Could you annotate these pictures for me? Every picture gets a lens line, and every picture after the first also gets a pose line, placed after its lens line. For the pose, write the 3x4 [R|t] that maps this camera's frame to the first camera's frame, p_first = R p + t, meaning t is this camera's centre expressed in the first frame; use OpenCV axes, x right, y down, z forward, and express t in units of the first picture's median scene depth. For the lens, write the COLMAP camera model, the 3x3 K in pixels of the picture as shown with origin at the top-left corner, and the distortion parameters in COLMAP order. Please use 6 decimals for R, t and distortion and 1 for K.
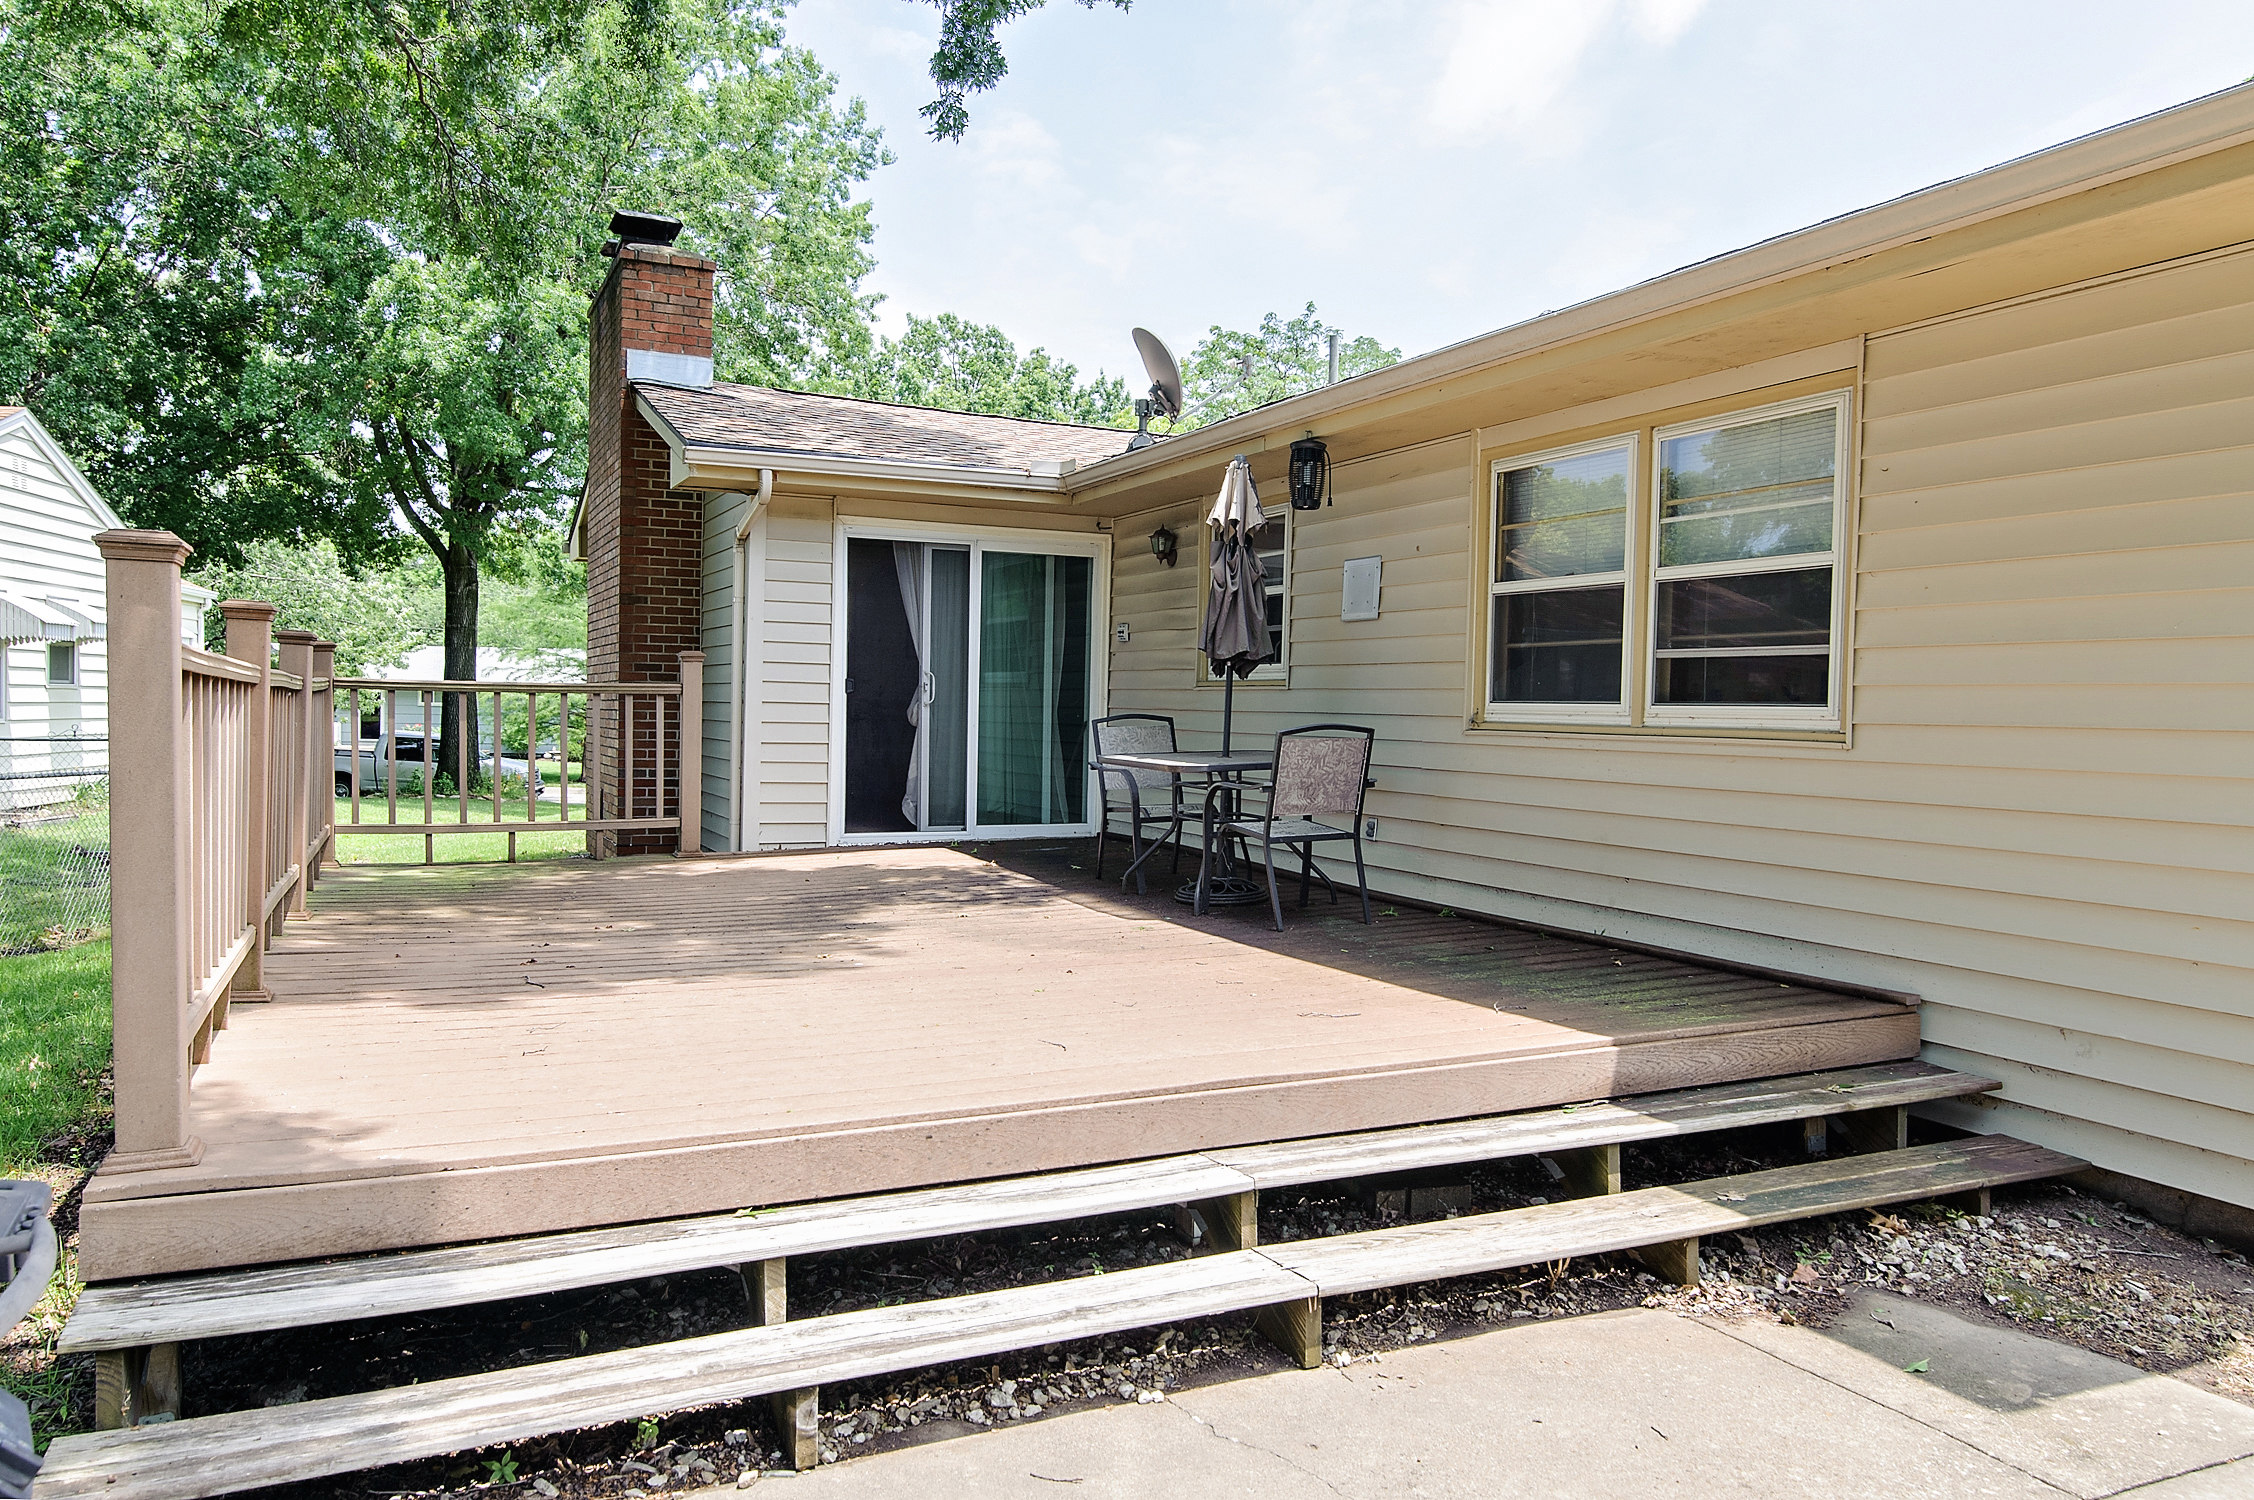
lens RADIAL K [[1267.9, 0, 1124.4], [0, 1267.9, 741.0], [0, 0, 1]] dist [-0.004902, -0.000018]
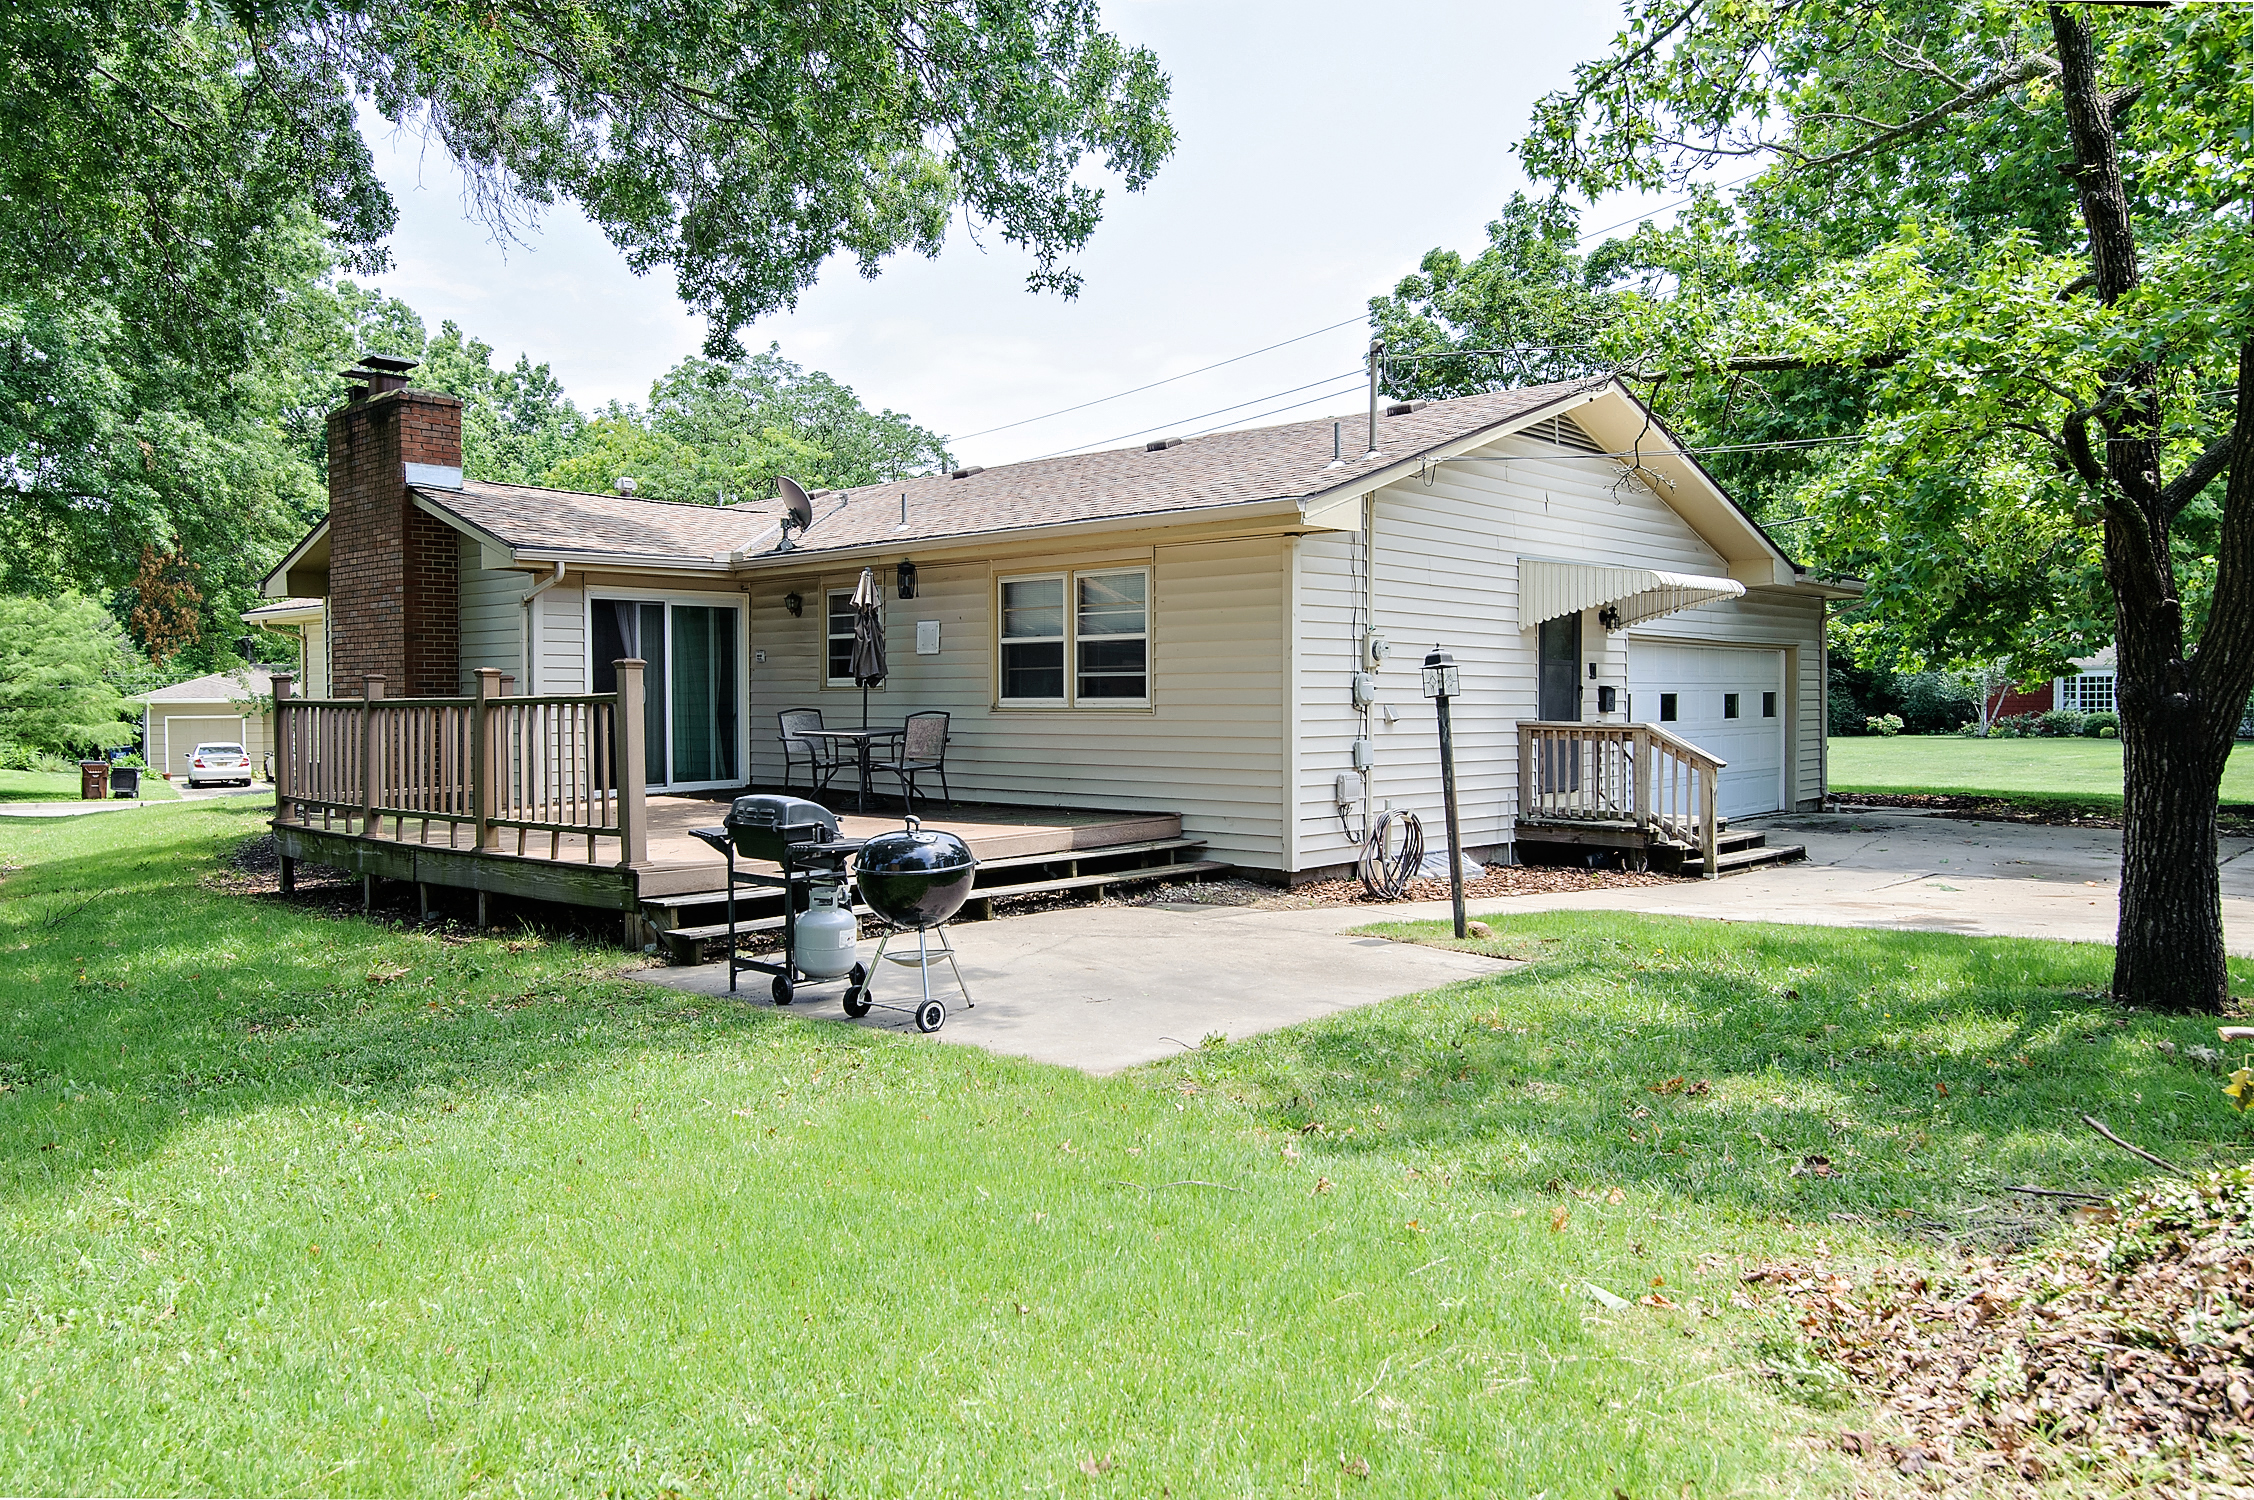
lens RADIAL K [[1624.0, 0, 1127.4], [0, 1624.0, 742.1], [0, 0, 1]] dist [-0.000906, -0.000172]
pose [[0.903140, -0.035968, 0.427838, -0.578103], [0.033406, 0.999351, 0.013496, 0.010438], [-0.428045, 0.002103, 0.903755, -1.283433]]
